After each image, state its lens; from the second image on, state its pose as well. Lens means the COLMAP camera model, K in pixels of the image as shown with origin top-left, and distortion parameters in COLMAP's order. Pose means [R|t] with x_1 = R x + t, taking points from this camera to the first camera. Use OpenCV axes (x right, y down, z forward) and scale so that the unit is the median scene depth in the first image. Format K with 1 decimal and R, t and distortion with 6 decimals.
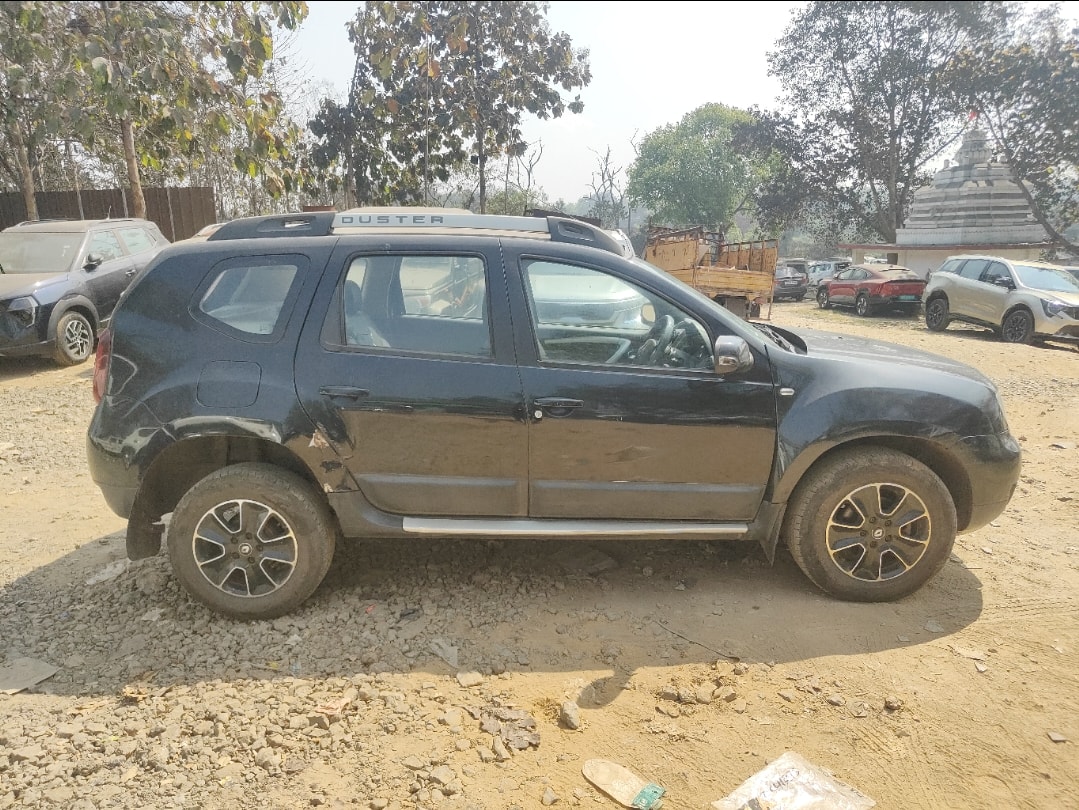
lens RADIAL K [[783.6, 0, 538.9], [0, 783.6, 405.7], [0, 0, 1]] dist [0.013059, 0.002259]
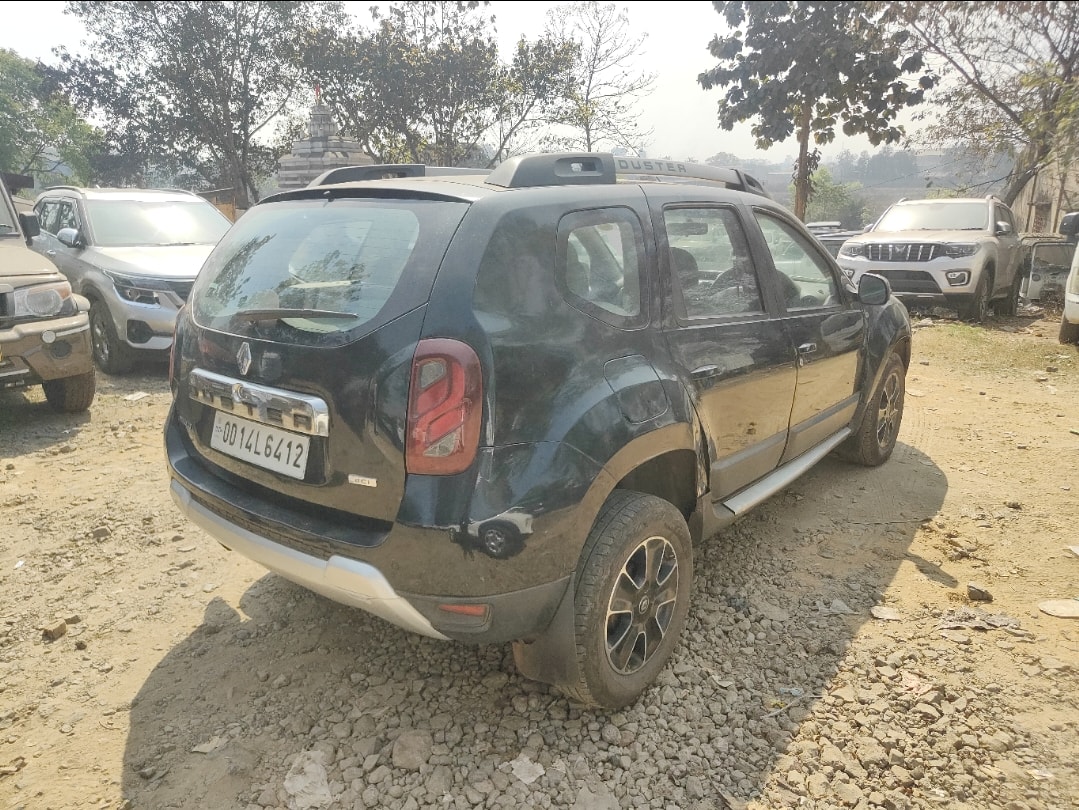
lens RADIAL K [[783.6, 0, 537.2], [0, 783.6, 399.6], [0, 0, 1]] dist [0.013059, 0.002259]
pose [[0.603877, -0.193805, 0.773157, -0.186883], [0.170791, 0.978923, 0.111987, -0.020799], [-0.778565, 0.064422, 0.624249, 0.115716]]
